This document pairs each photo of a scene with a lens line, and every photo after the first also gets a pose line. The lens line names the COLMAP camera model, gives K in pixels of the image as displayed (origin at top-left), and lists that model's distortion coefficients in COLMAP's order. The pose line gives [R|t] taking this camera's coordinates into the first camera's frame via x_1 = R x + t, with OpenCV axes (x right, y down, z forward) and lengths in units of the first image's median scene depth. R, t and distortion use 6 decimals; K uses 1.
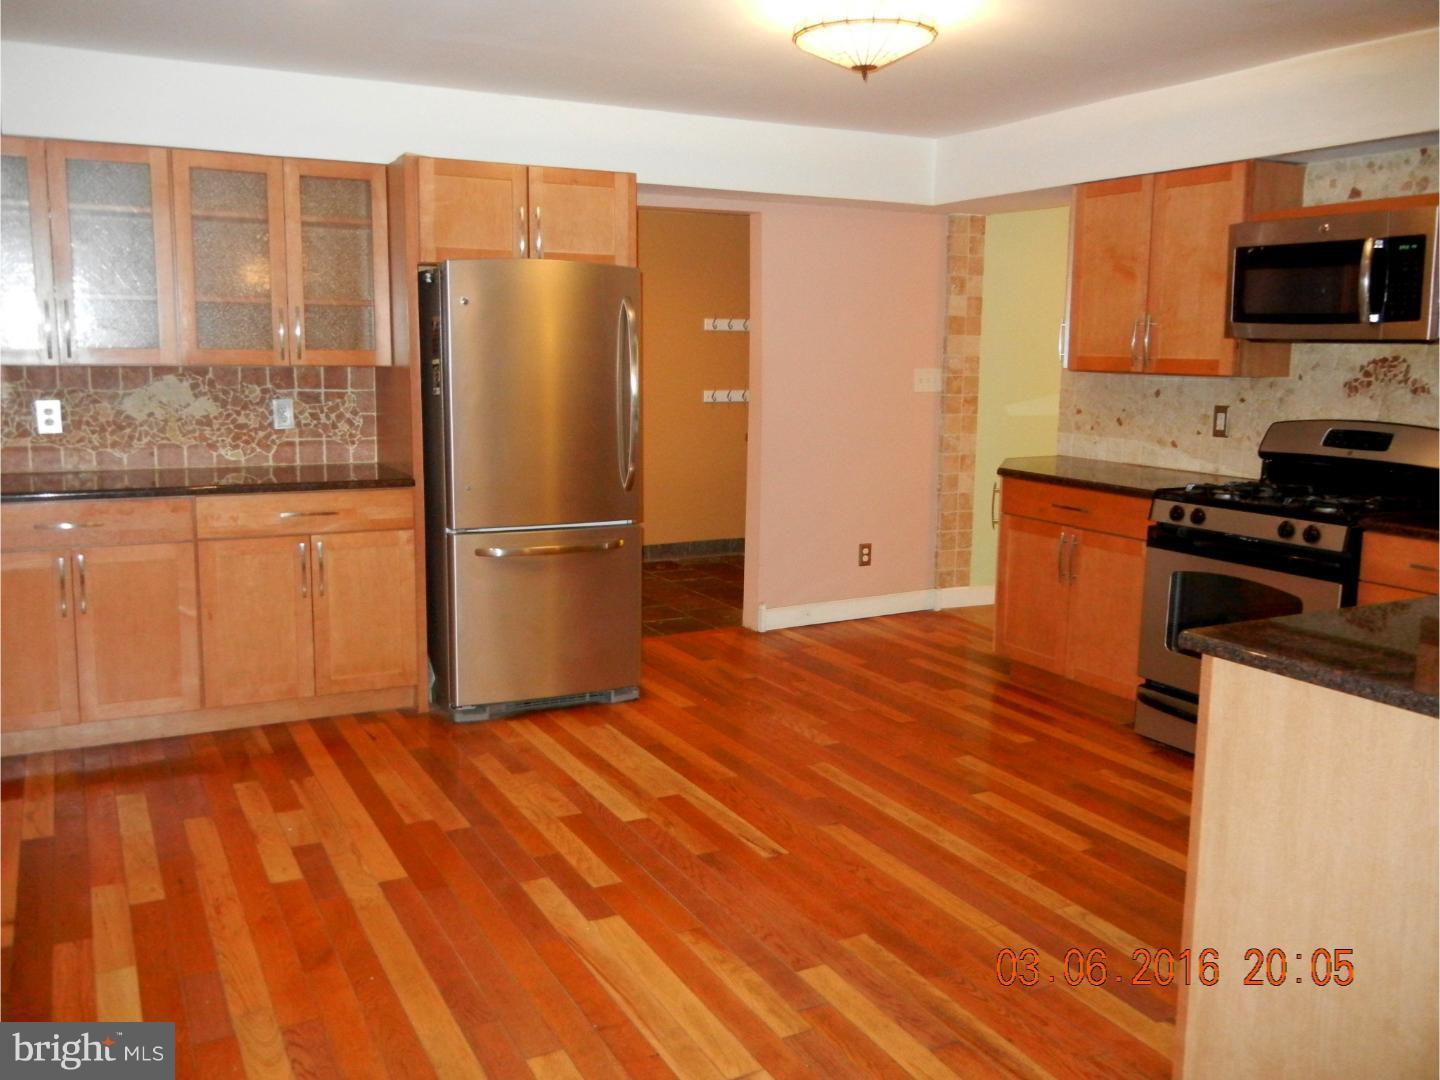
lens RADIAL K [[1238.9, 0, 720.0], [0, 1238.9, 540.0], [0, 0, 1]] dist [0.009216, 0.005627]
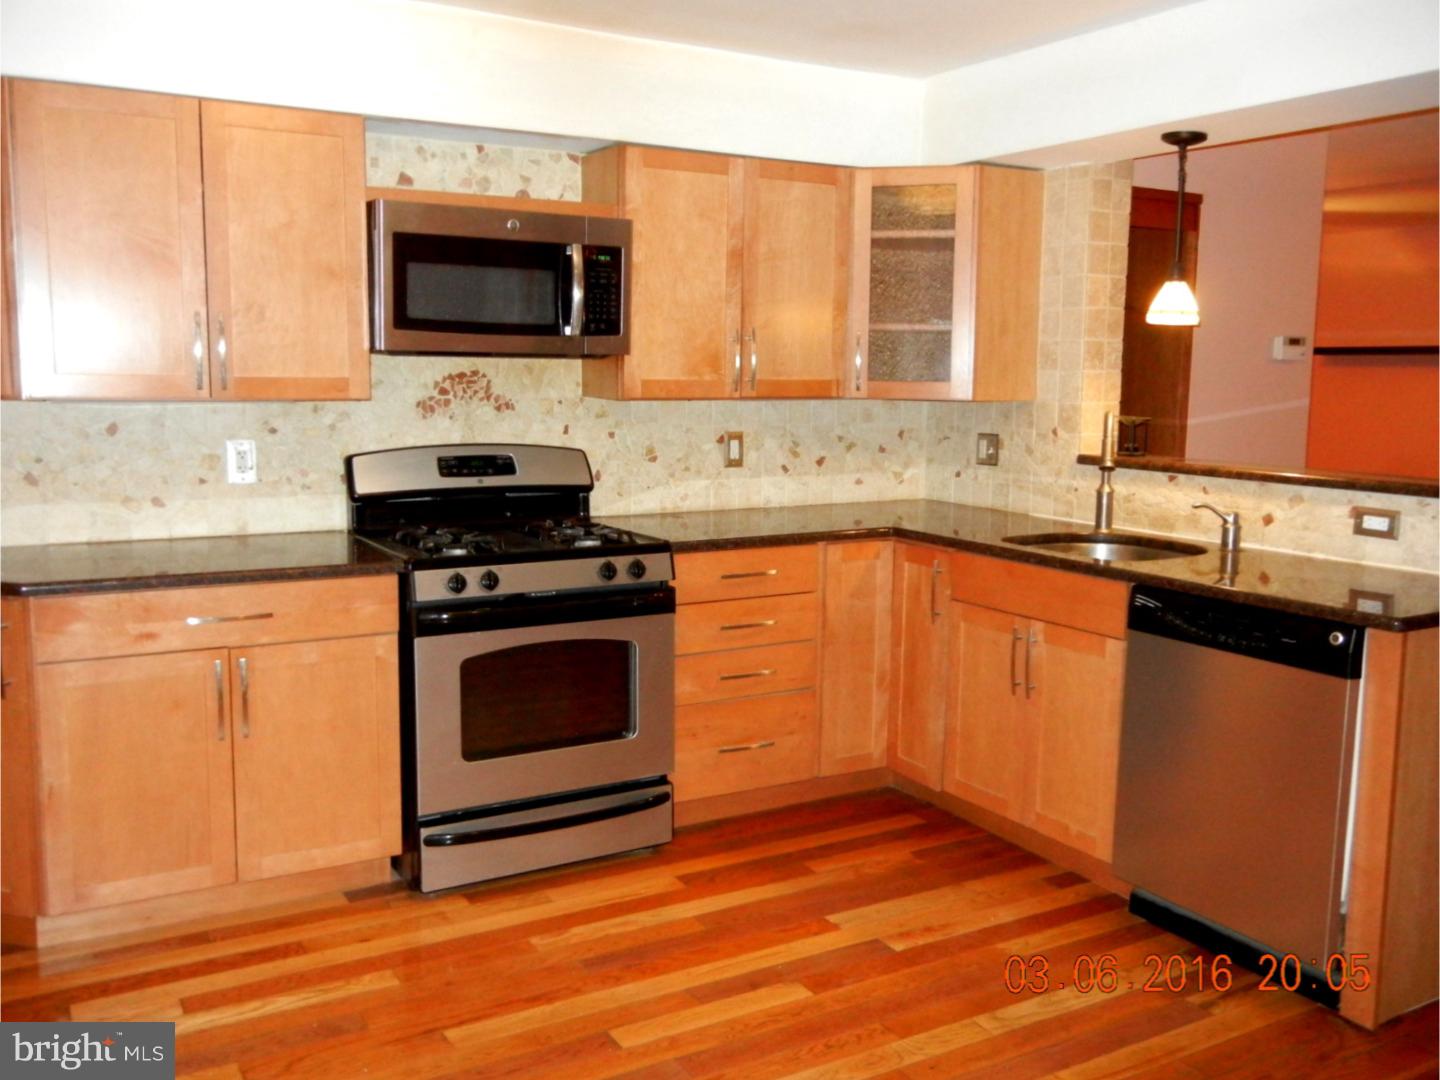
lens RADIAL K [[1263.1, 0, 720.0], [0, 1263.1, 540.0], [0, 0, 1]] dist [0.000460, 0.004338]
pose [[-0.032744, -0.147929, 0.988456, -0.375849], [0.144649, 0.977872, 0.151137, -0.134796], [-0.988941, 0.147928, -0.010622, 0.816262]]
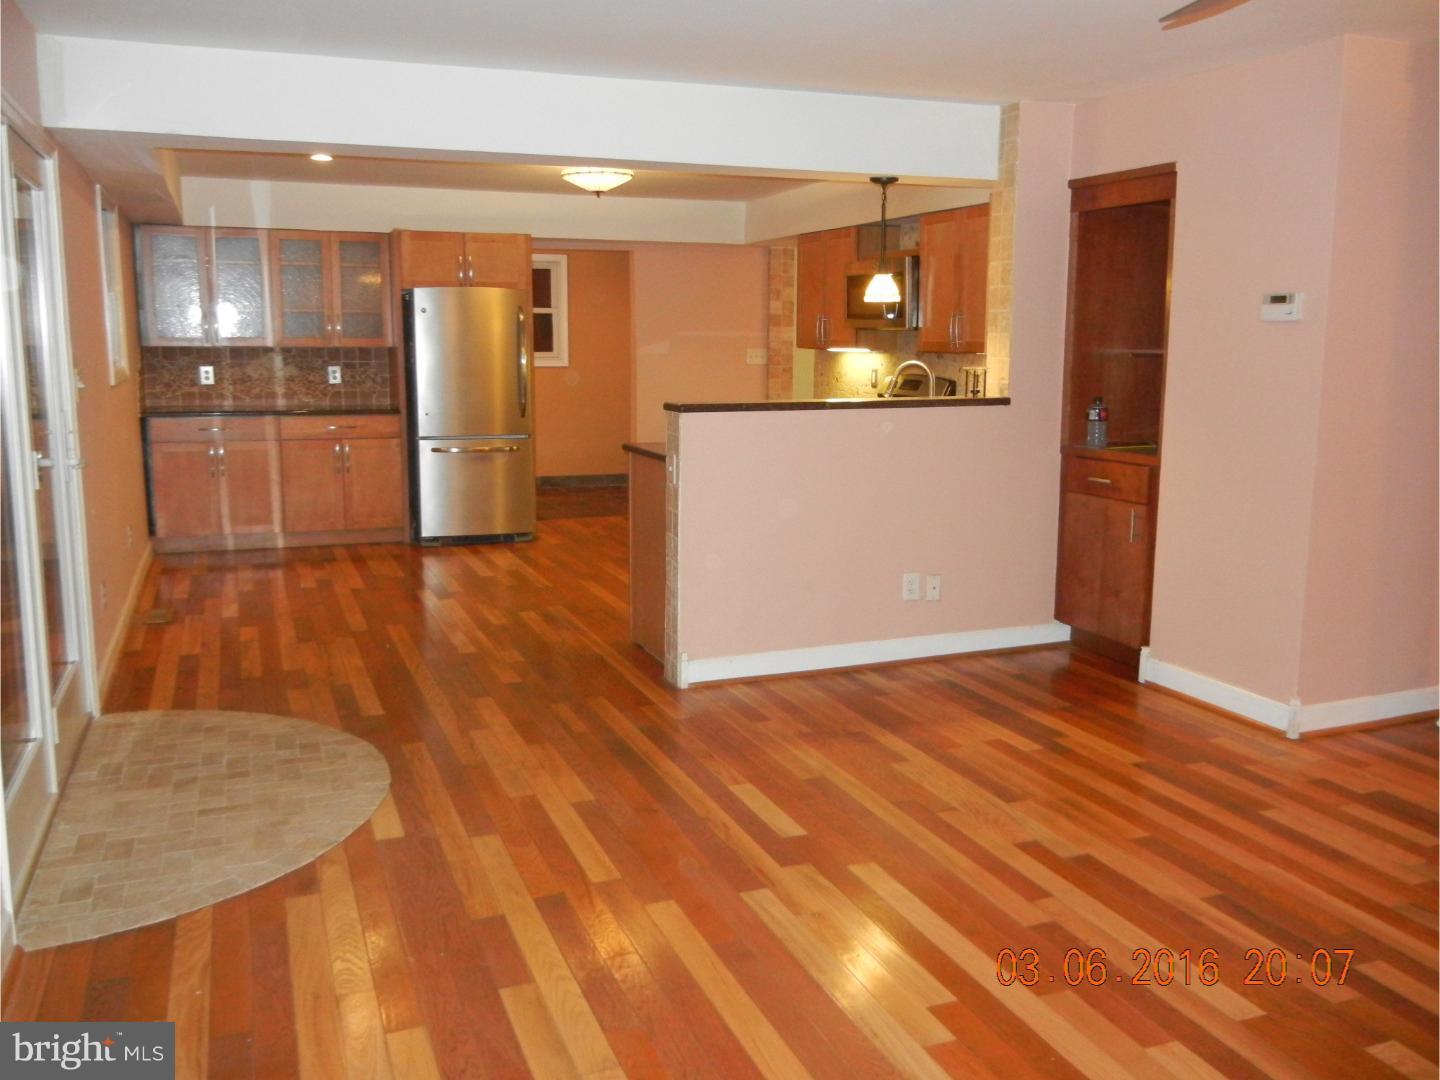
lens RADIAL K [[1238.9, 0, 720.0], [0, 1238.9, 540.0], [0, 0, 1]] dist [0.009216, 0.005627]
pose [[0.993643, 0.011816, -0.111953, 0.423439], [-0.011164, 0.999917, 0.006450, 0.124617], [0.112020, -0.005159, 0.993693, -0.742057]]
